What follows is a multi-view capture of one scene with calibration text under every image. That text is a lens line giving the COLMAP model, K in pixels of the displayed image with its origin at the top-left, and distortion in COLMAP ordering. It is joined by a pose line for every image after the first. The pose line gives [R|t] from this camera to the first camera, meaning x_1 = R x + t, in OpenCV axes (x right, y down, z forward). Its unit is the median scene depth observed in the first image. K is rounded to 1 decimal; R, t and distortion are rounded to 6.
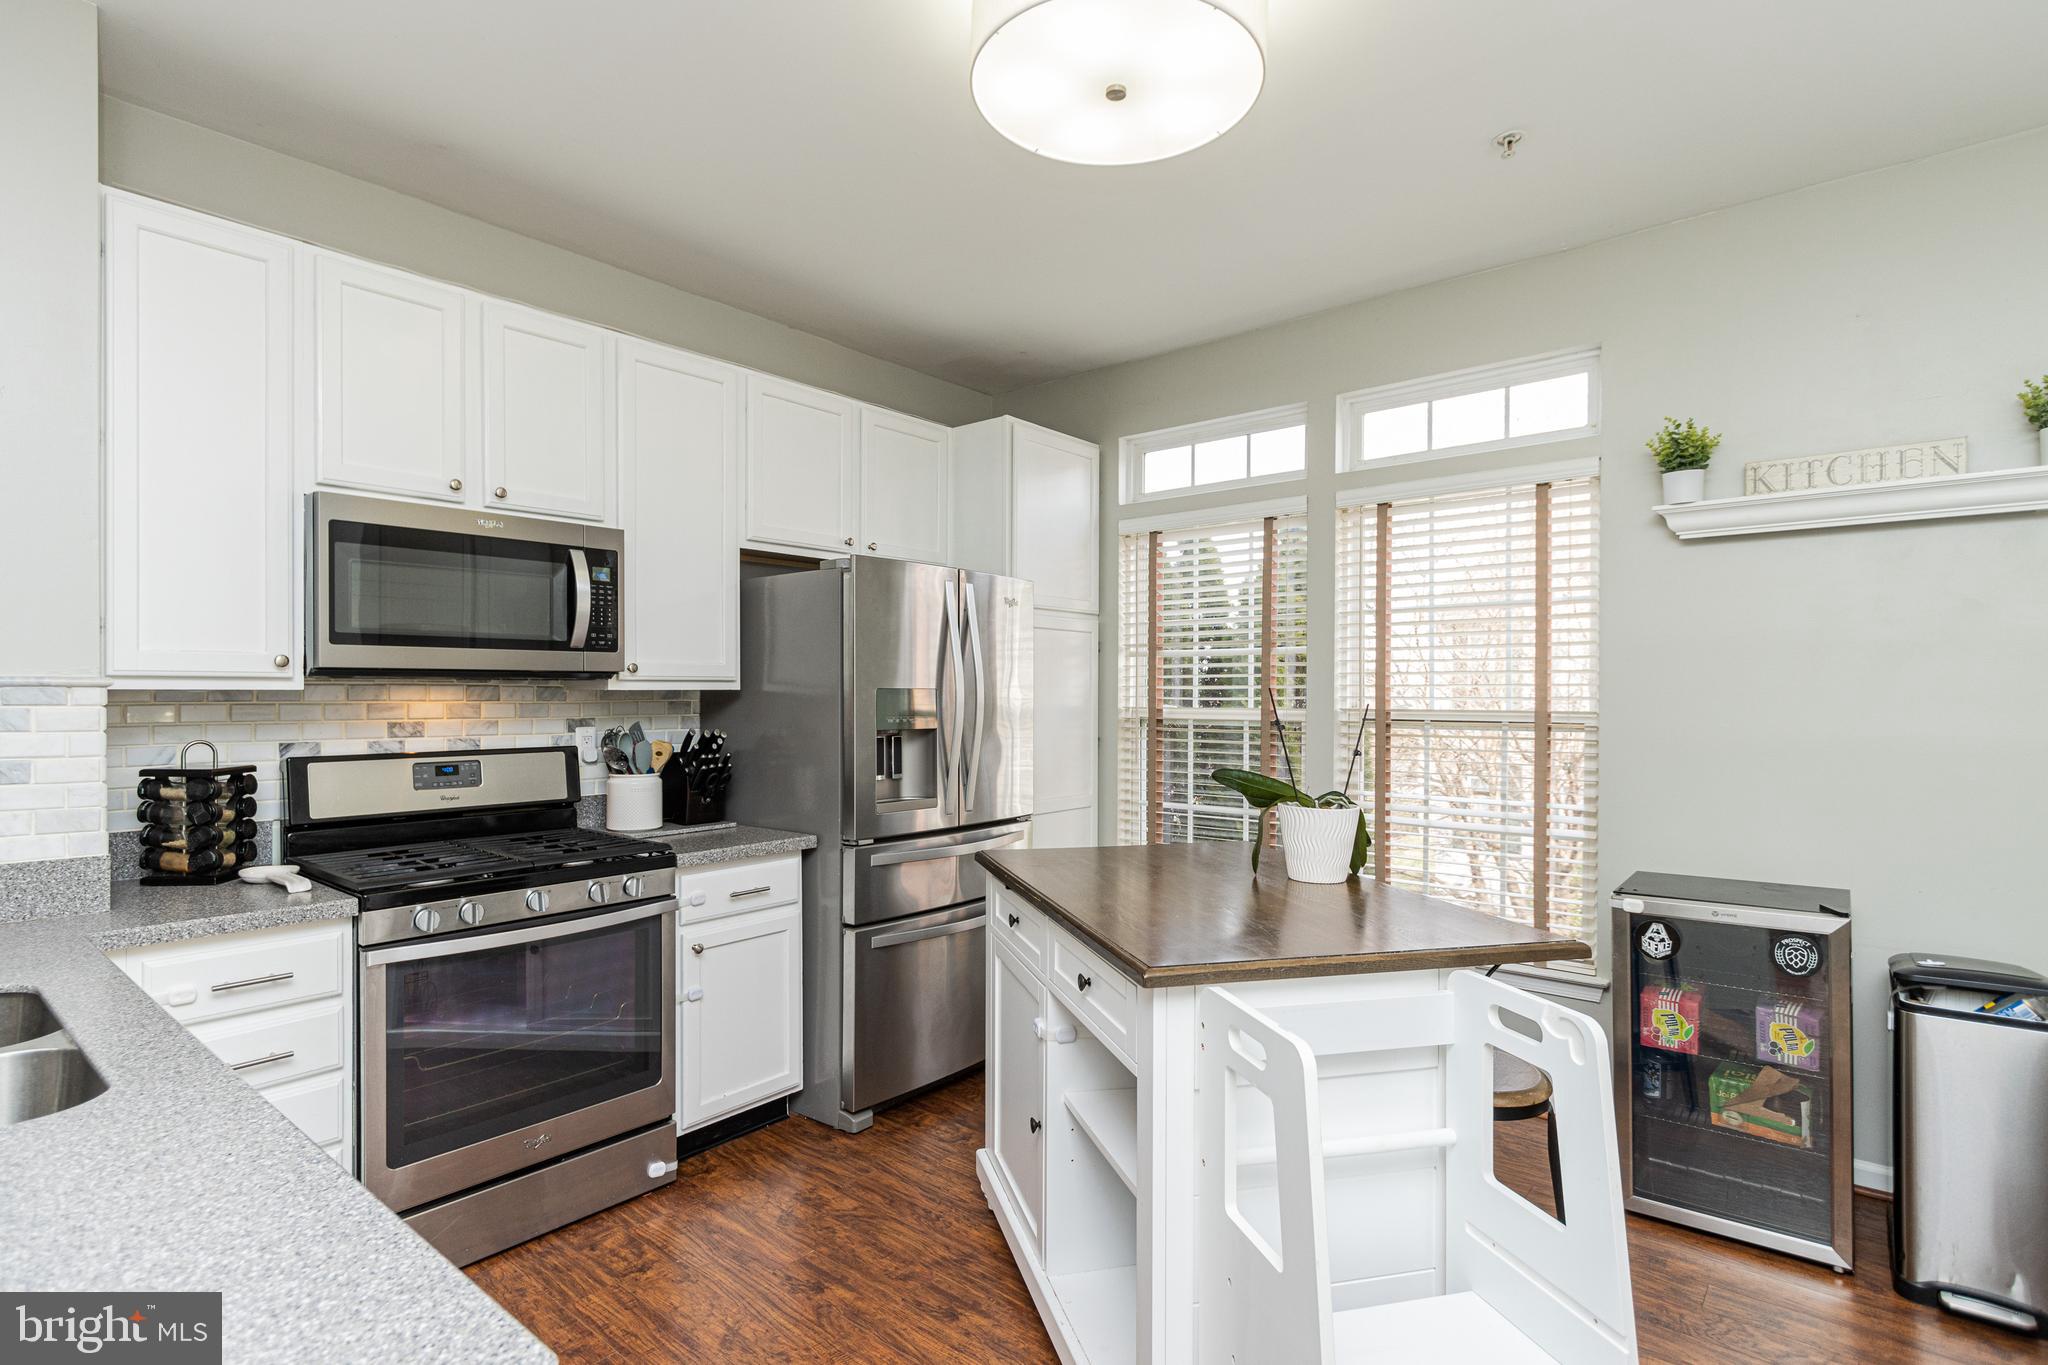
lens RADIAL K [[1022.4, 0, 1026.2], [0, 1022.4, 706.7], [0, 0, 1]] dist [-0.002562, -0.000222]
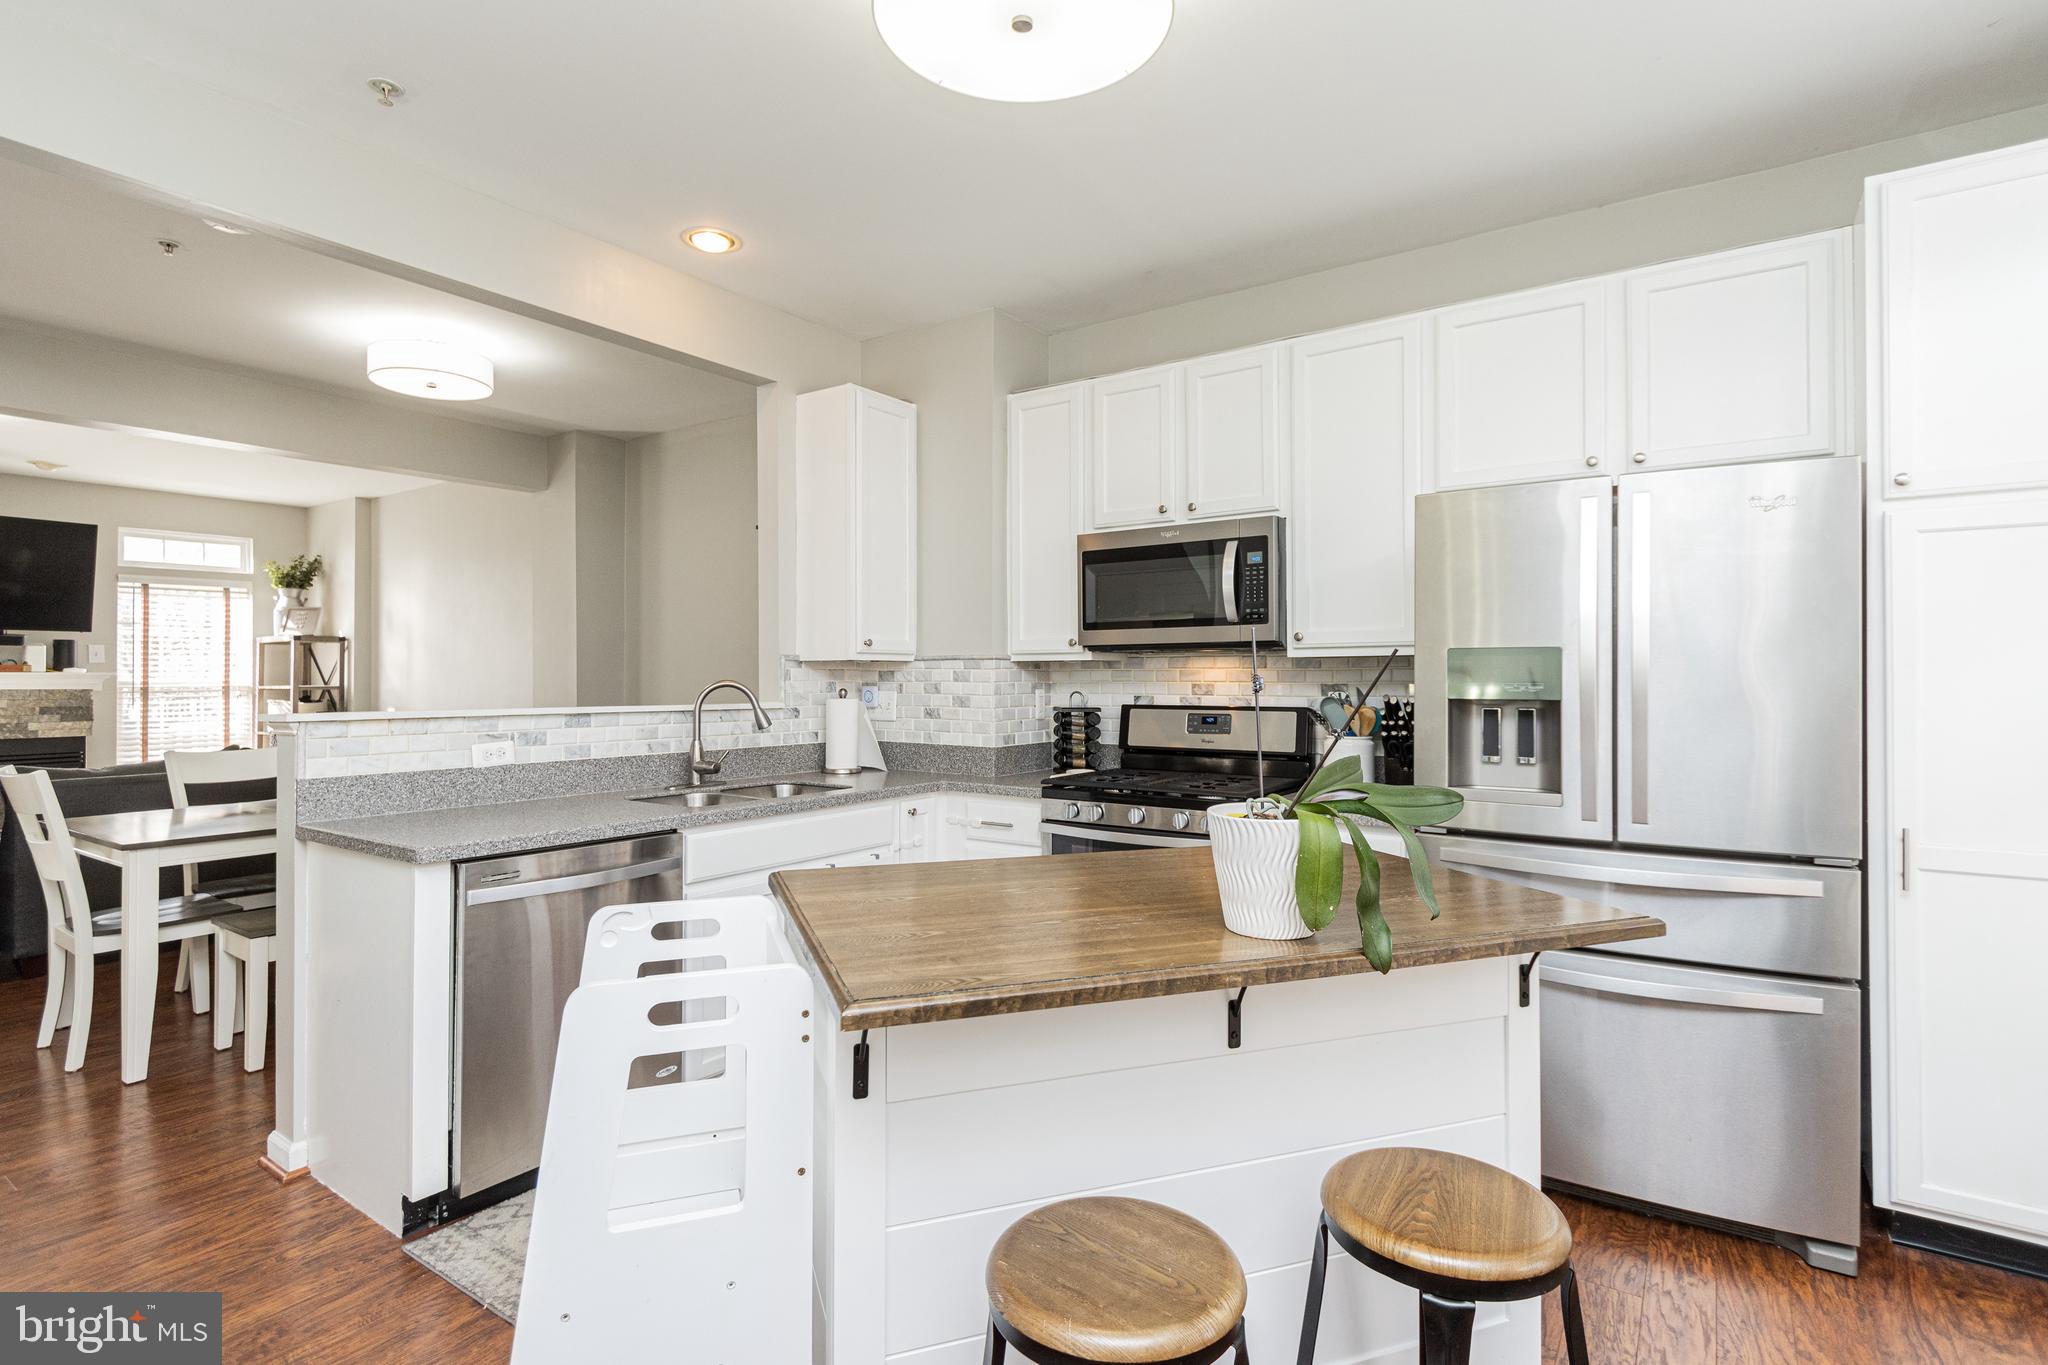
lens RADIAL K [[997.0, 0, 1015.3], [0, 997.0, 672.5], [0, 0, 1]] dist [-0.002267, -0.000345]
pose [[0.074608, -0.006239, -0.997193, 0.689888], [-0.014894, 0.999862, -0.007370, 0.013201], [0.997102, 0.015402, 0.074505, 0.642864]]
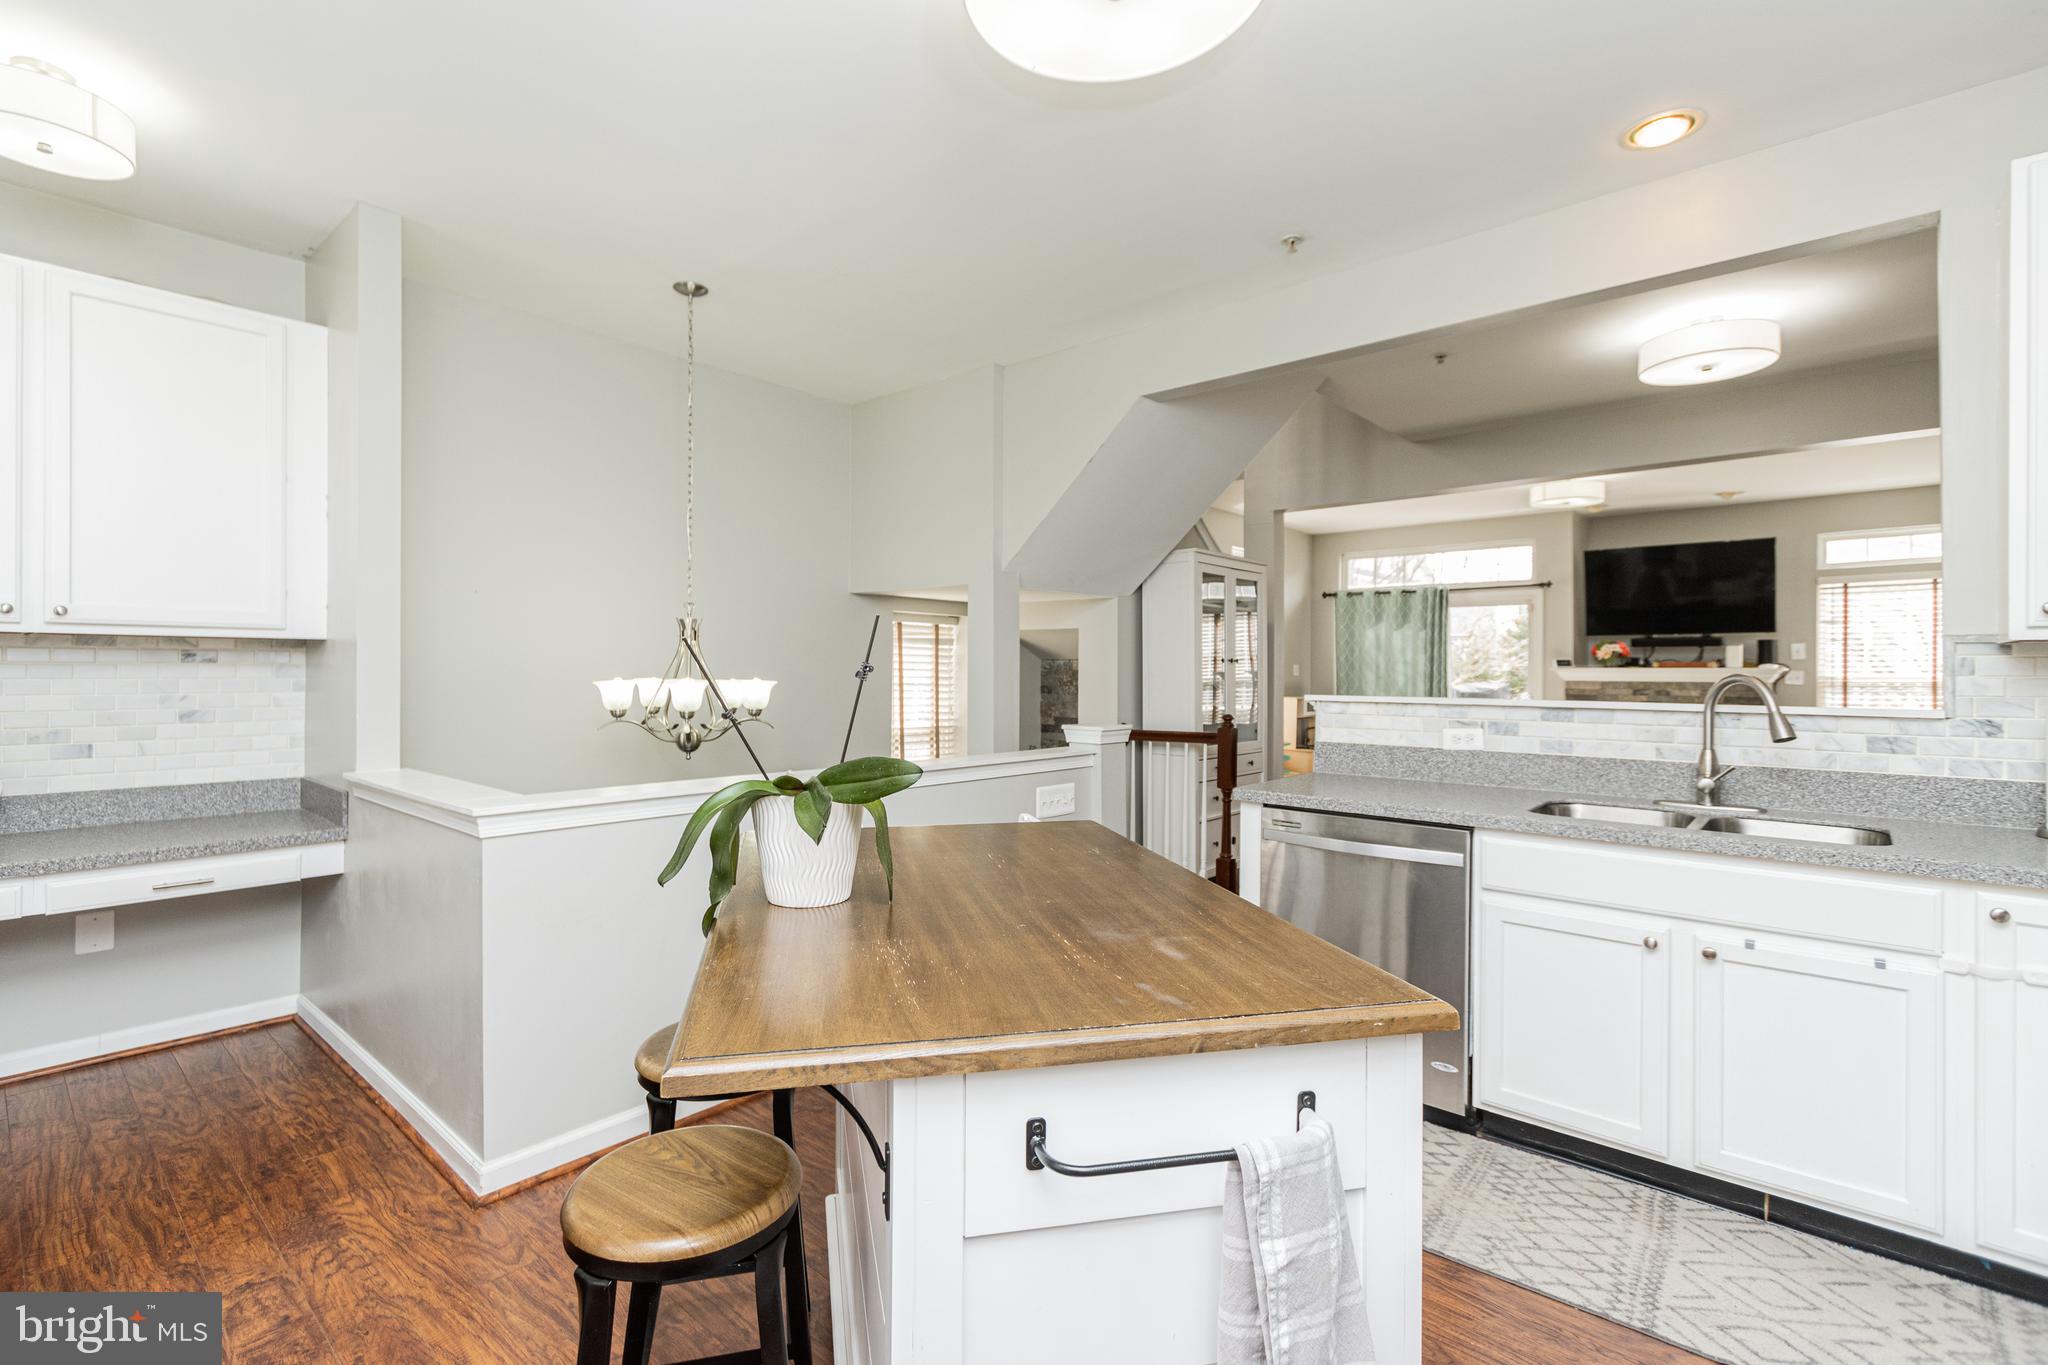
lens RADIAL K [[947.5, 0, 1013.5], [0, 947.5, 667.1], [0, 0, 1]] dist [0.011320, -0.000206]
pose [[-0.999428, -0.004811, 0.033479, 0.102568], [-0.004421, 0.999922, 0.011707, 0.004986], [-0.033533, 0.011552, -0.999371, 1.286148]]
